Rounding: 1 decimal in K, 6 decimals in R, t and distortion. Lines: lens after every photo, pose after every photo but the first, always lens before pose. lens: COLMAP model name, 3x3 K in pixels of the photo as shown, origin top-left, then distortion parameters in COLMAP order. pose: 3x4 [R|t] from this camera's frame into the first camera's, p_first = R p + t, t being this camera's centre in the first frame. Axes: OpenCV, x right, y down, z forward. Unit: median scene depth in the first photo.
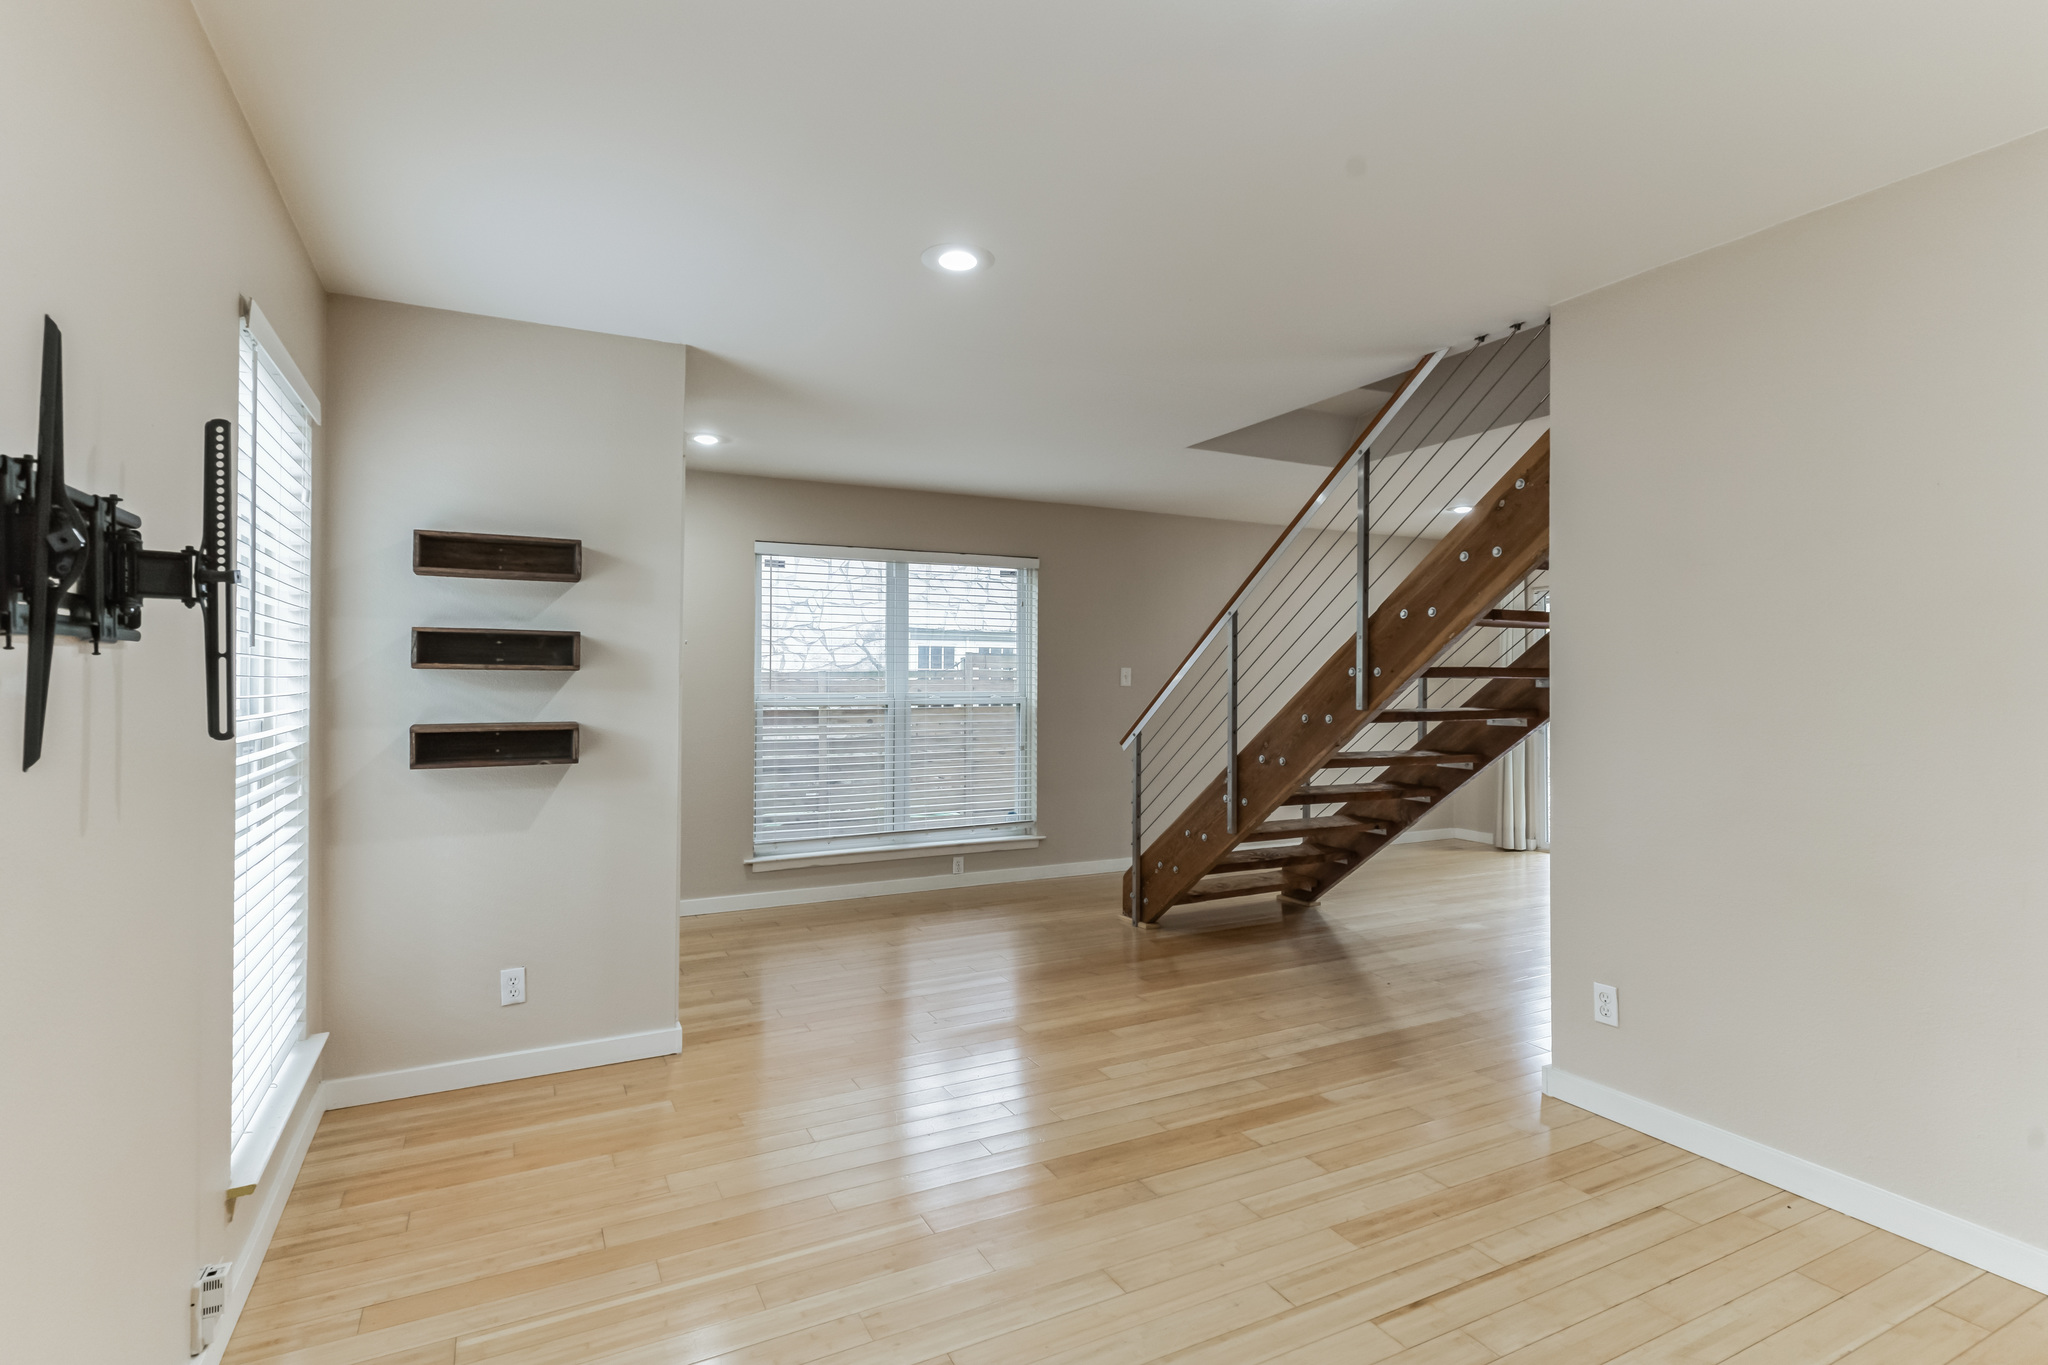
lens RADIAL K [[1009.4, 0, 1019.6], [0, 1009.4, 653.3], [0, 0, 1]] dist [0.001462, 0.000718]
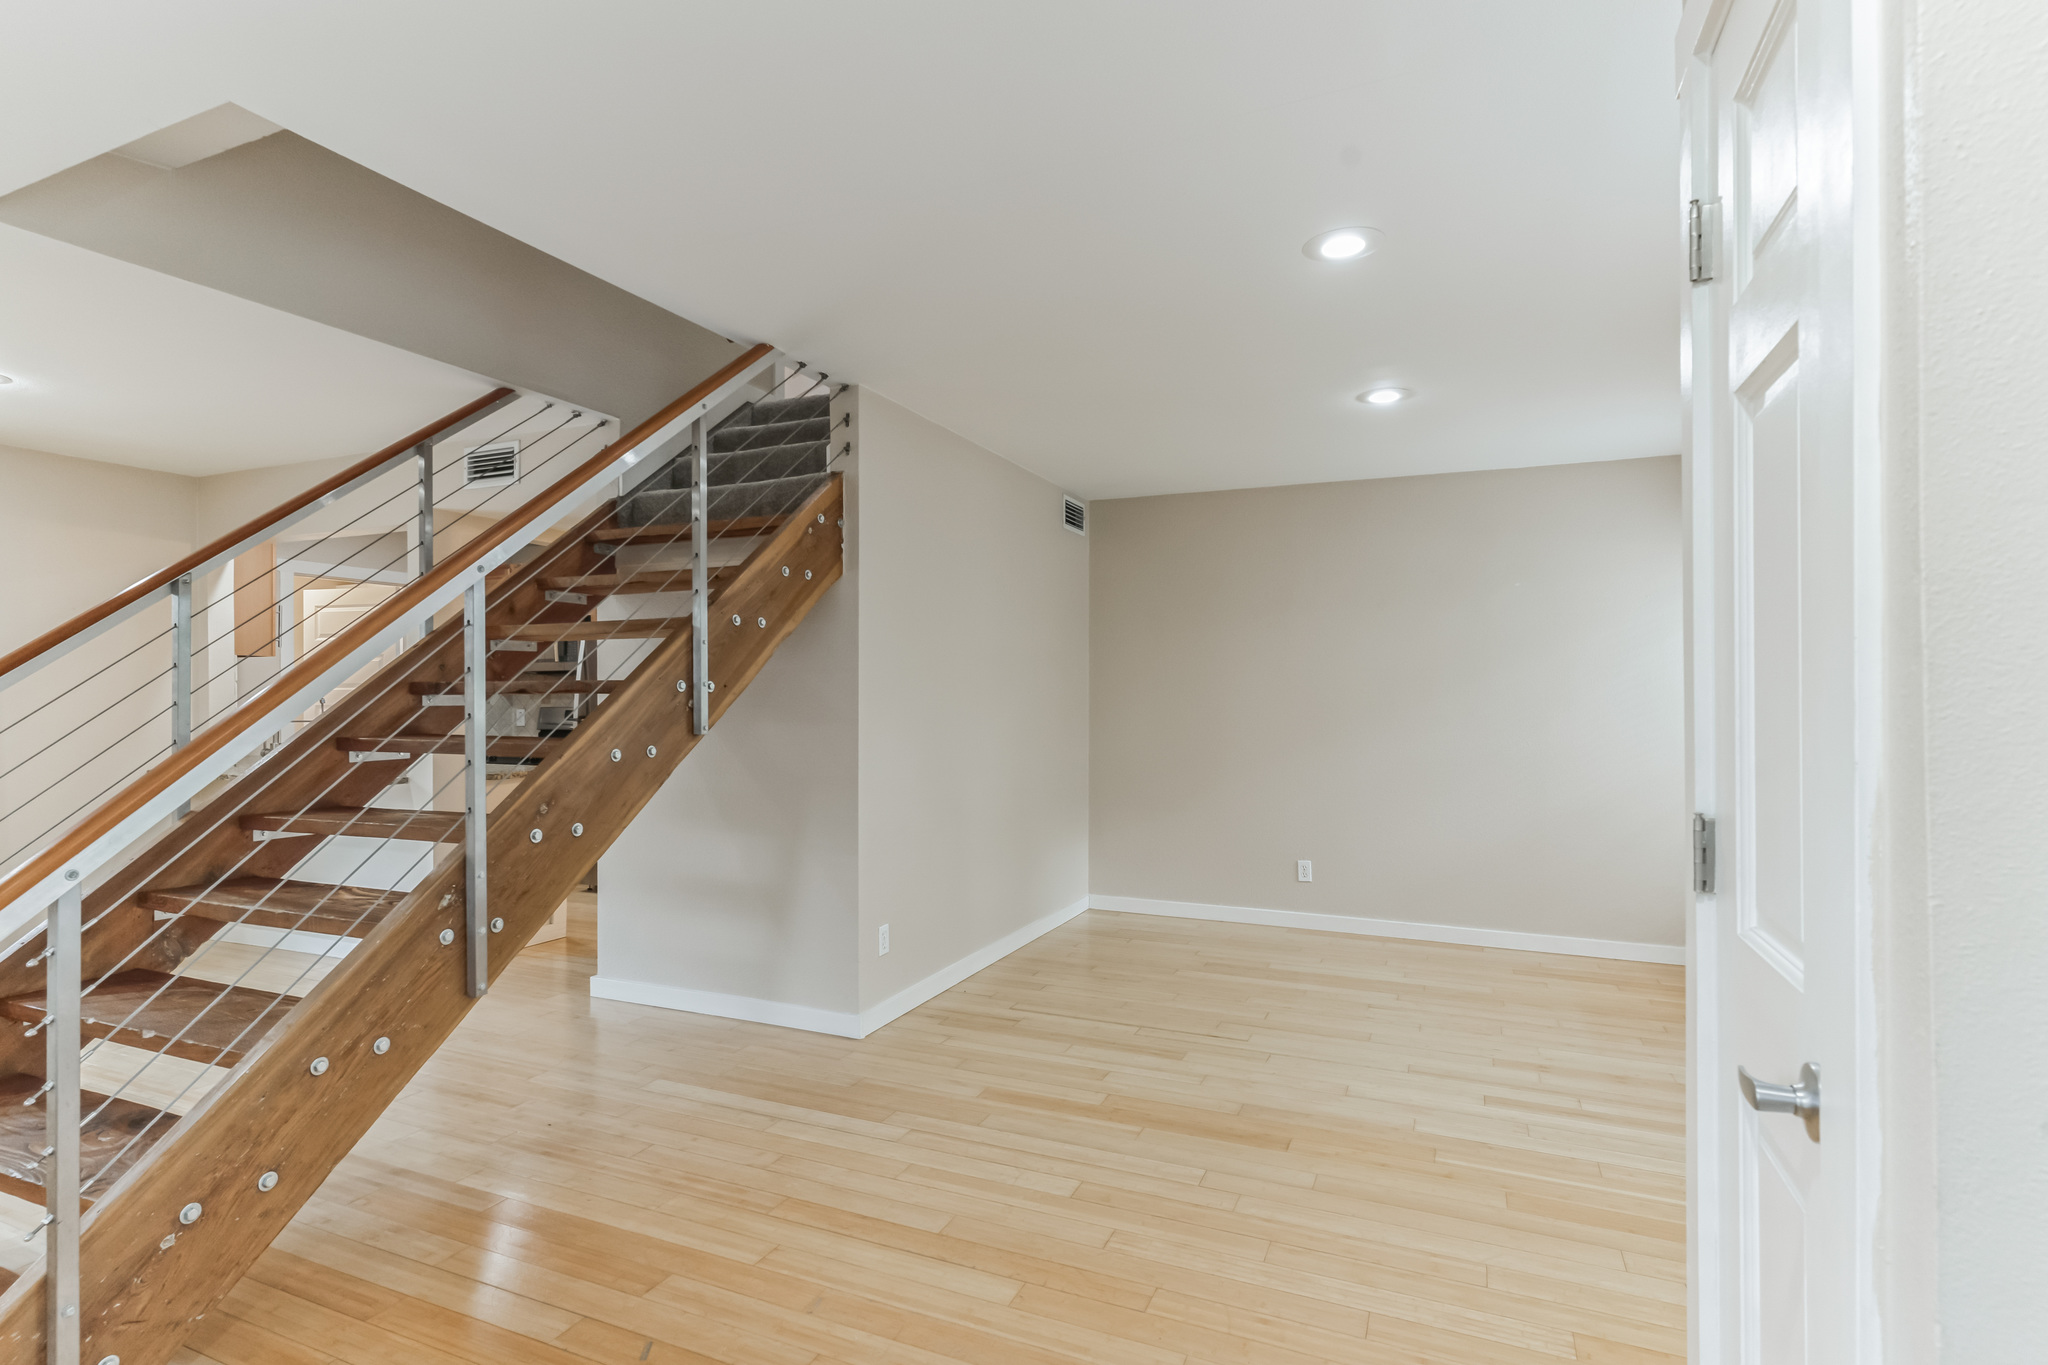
lens RADIAL K [[1017.8, 0, 1026.9], [0, 1017.8, 673.6], [0, 0, 1]] dist [0.000860, 0.000181]
pose [[-0.638117, 0.010873, 0.769862, -0.508544], [-0.020464, 0.999308, -0.031075, 0.033065], [-0.769667, -0.035584, -0.637453, 1.534371]]
